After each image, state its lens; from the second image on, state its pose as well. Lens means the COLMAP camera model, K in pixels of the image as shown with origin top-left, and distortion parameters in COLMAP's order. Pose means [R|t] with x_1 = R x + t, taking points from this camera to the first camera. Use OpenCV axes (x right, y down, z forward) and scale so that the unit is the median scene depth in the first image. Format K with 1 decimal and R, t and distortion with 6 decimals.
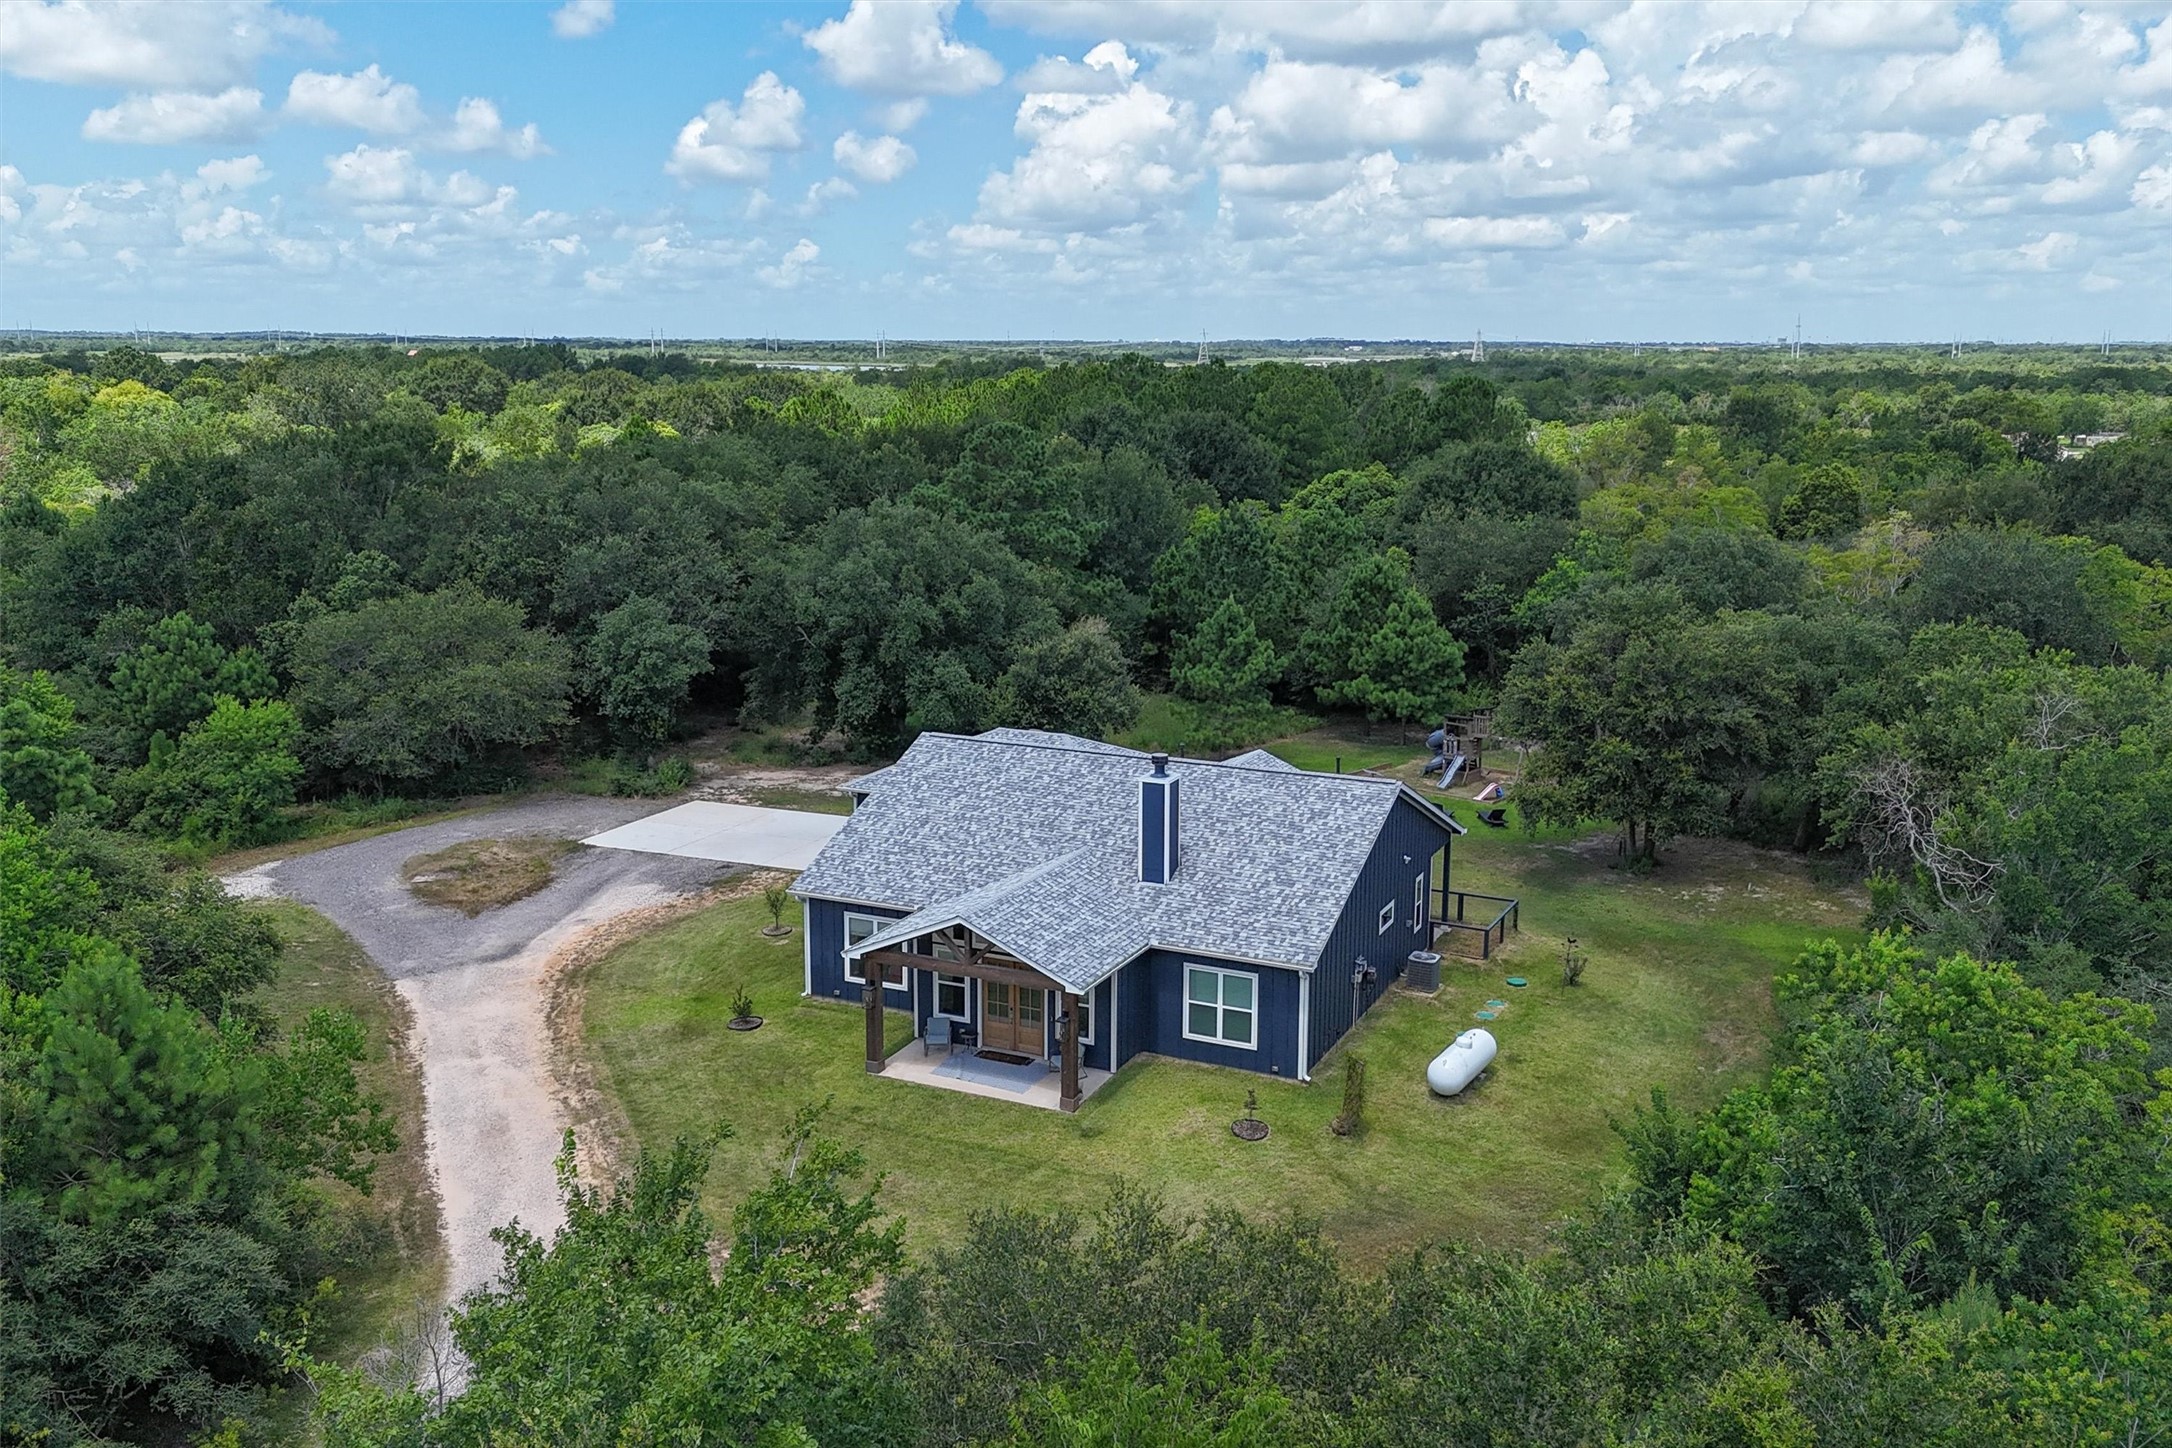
lens RADIAL K [[1891.8, 0, 1113.5], [0, 1891.8, 792.1], [0, 0, 1]] dist [0.072088, -0.091930]
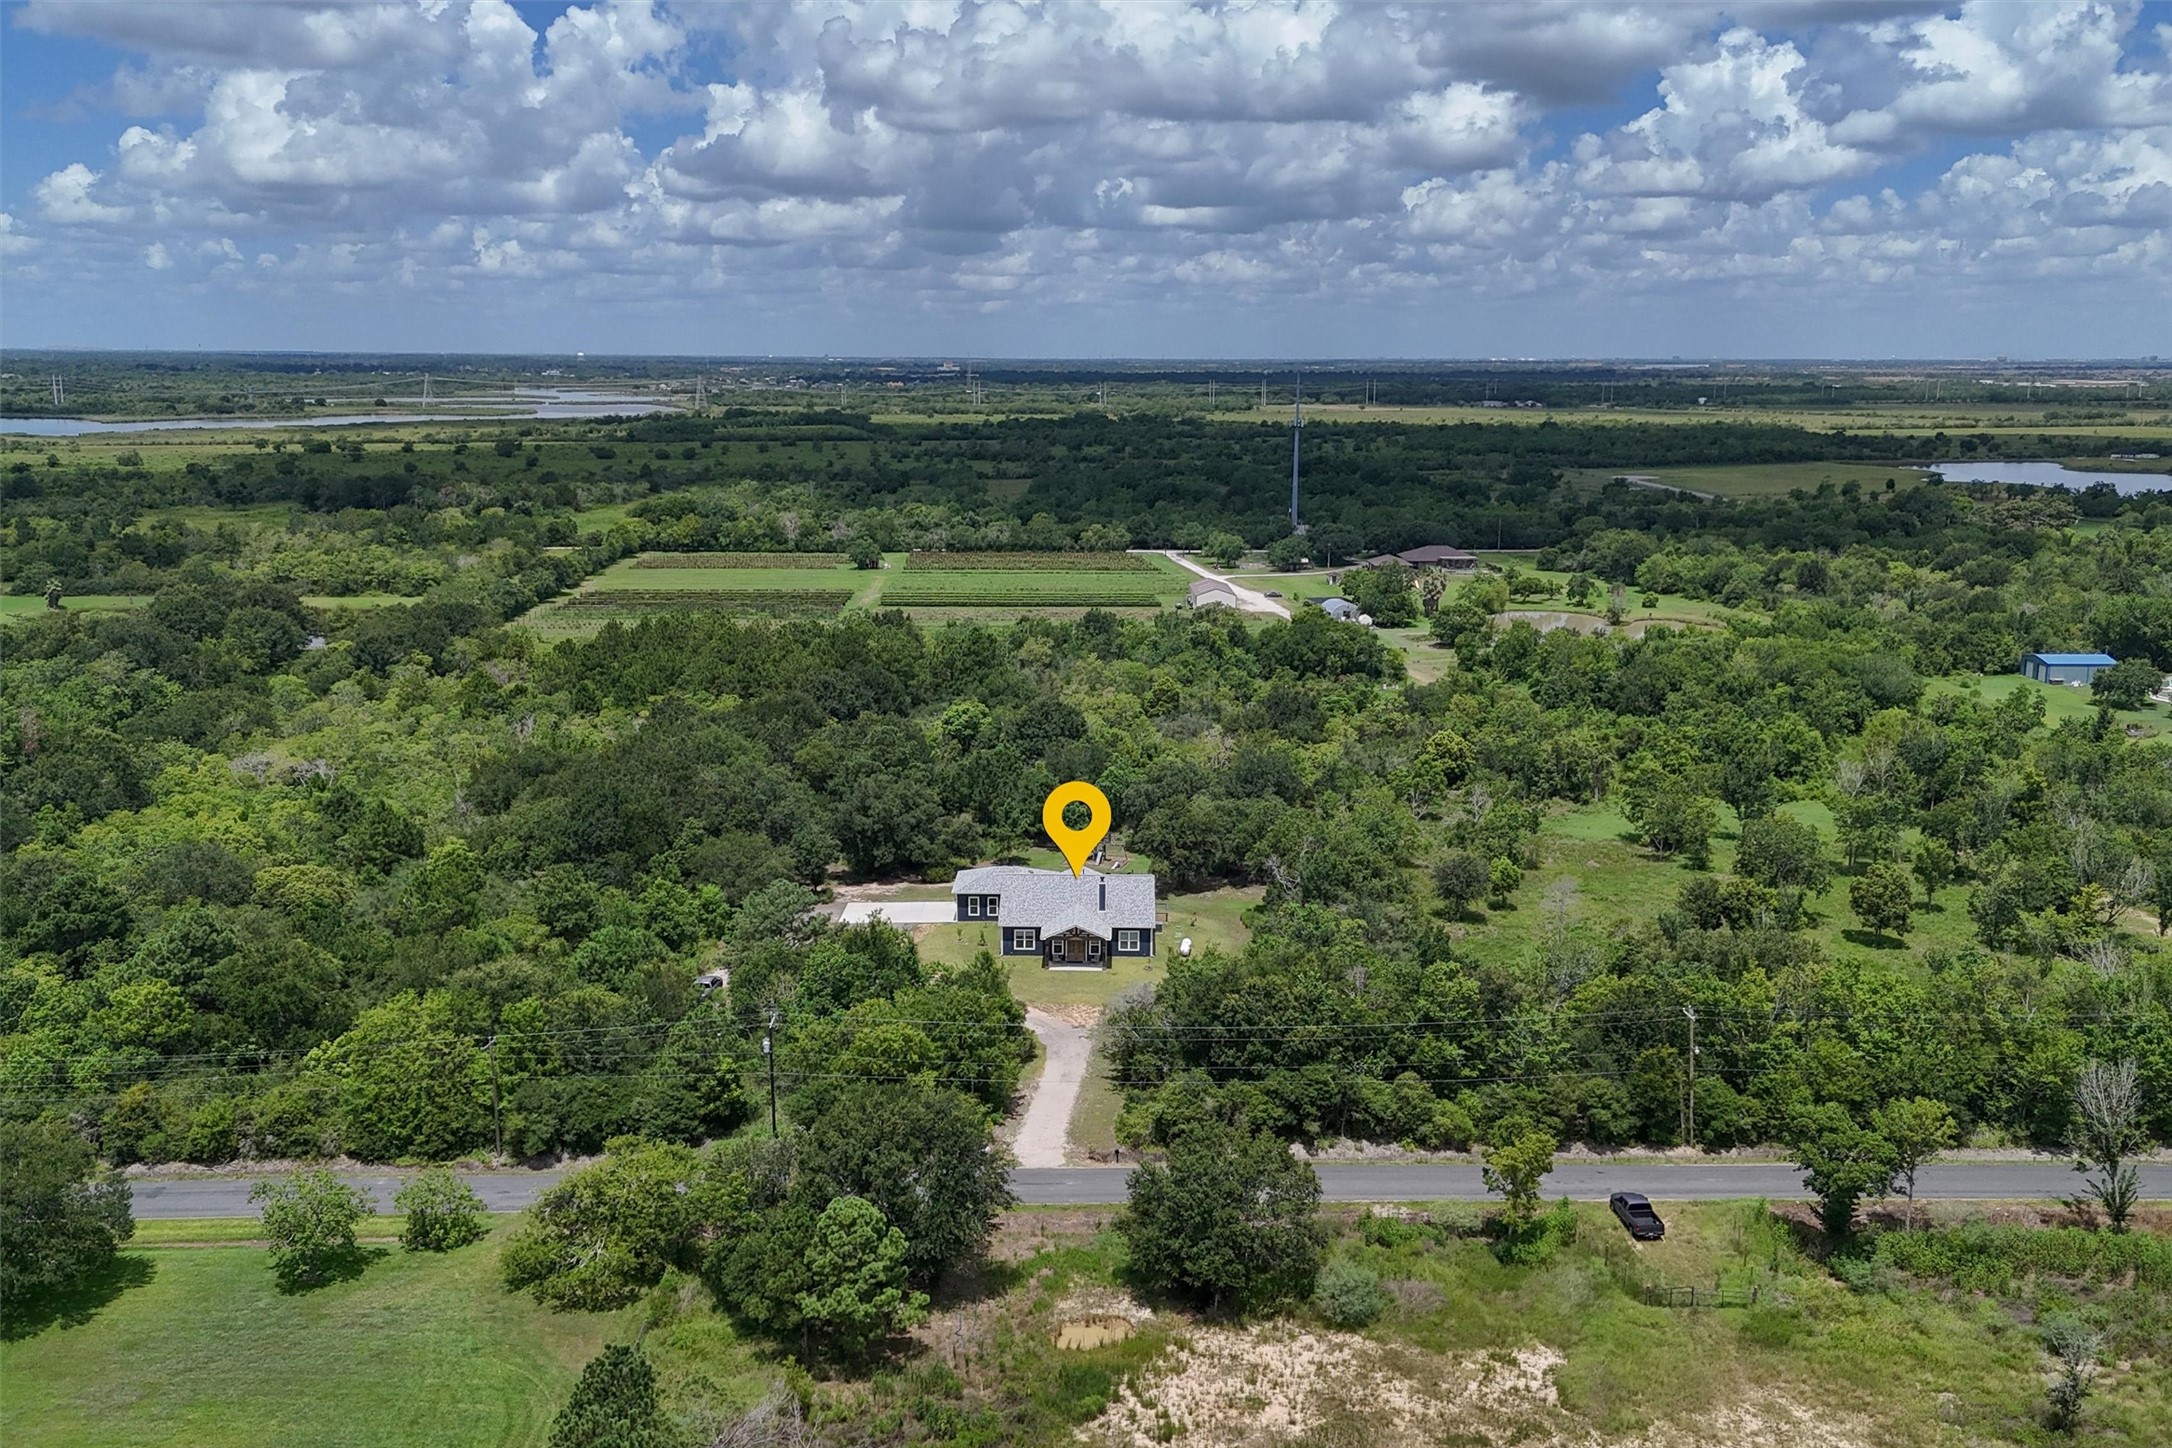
lens RADIAL K [[1891.8, 0, 1083.4], [0, 1891.8, 723.7], [0, 0, 1]] dist [0.072088, -0.091930]
pose [[0.920247, -0.080359, 0.382998, -0.937498], [0.094333, 0.995381, -0.017811, -0.170696], [-0.379798, 0.052519, 0.923577, -1.627124]]
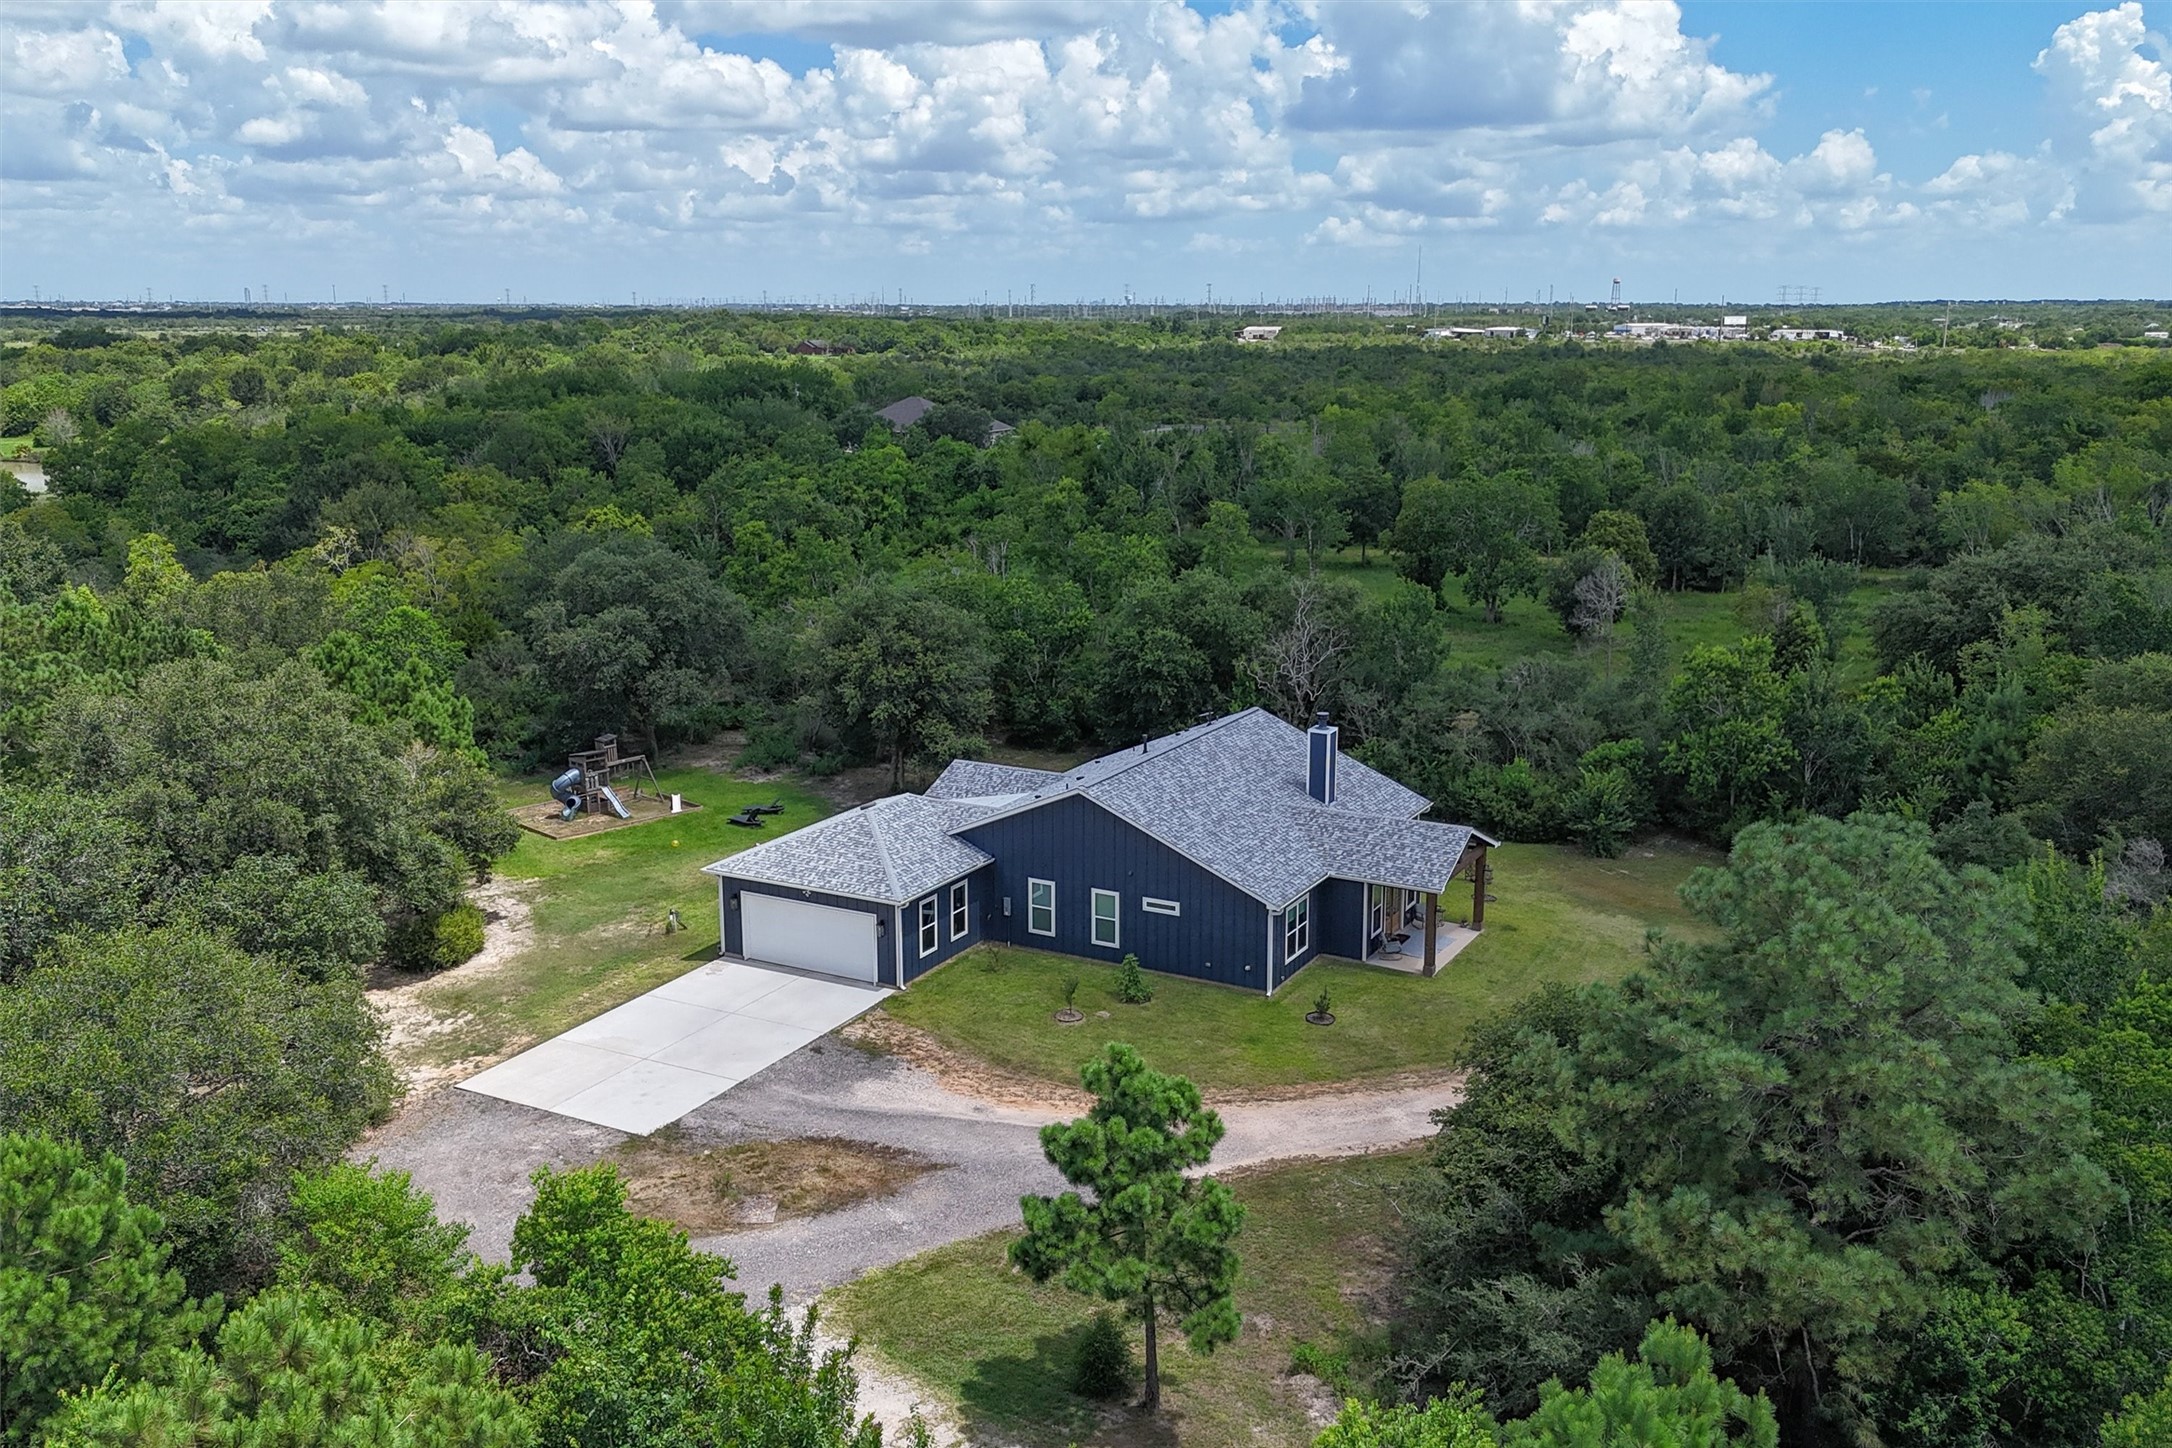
lens RADIAL K [[1891.8, 0, 1086.7], [0, 1891.8, 712.5], [0, 0, 1]] dist [0.072088, -0.091930]
pose [[0.072553, -0.217287, 0.973408, -0.919447], [0.227334, 0.953891, 0.195986, -0.229160], [-0.971110, 0.207070, 0.118604, 0.662290]]
